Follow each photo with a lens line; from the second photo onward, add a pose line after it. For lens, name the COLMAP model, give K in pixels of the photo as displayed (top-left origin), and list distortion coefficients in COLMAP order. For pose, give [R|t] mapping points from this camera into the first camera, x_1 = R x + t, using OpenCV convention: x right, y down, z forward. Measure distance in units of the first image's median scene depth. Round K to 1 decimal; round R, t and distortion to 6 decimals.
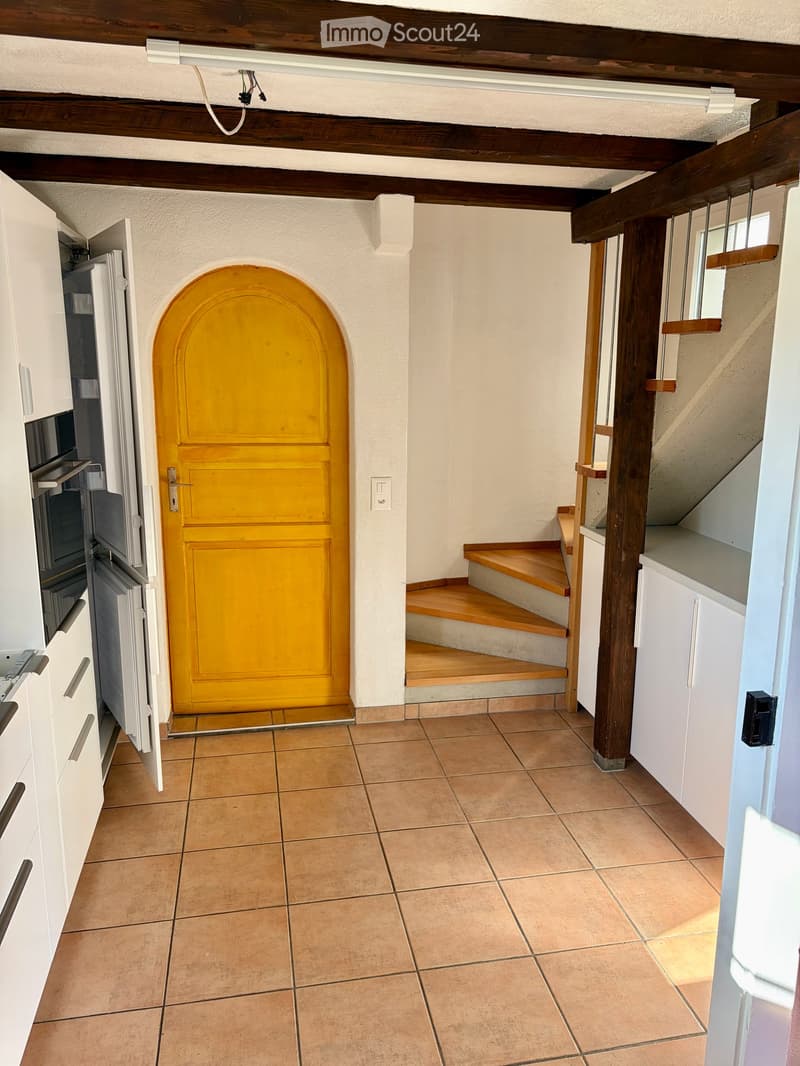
lens RADIAL K [[815.2, 0, 402.3], [0, 815.2, 532.2], [0, 0, 1]] dist [0.032462, -0.015428]
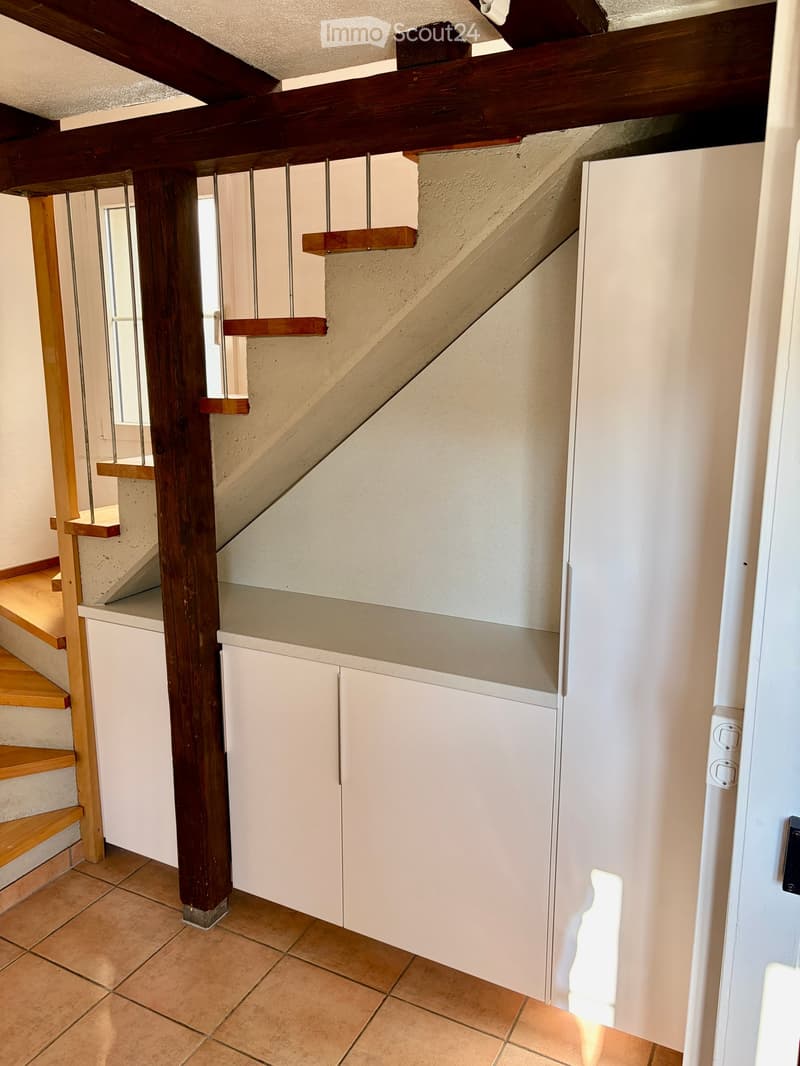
lens RADIAL K [[815.2, 0, 397.7], [0, 815.2, 536.2], [0, 0, 1]] dist [0.032462, -0.015428]
pose [[0.625155, -0.167489, 0.762318, -0.161026], [0.165707, 0.982919, 0.080066, -0.091470], [-0.762707, 0.076268, 0.642231, 0.393582]]
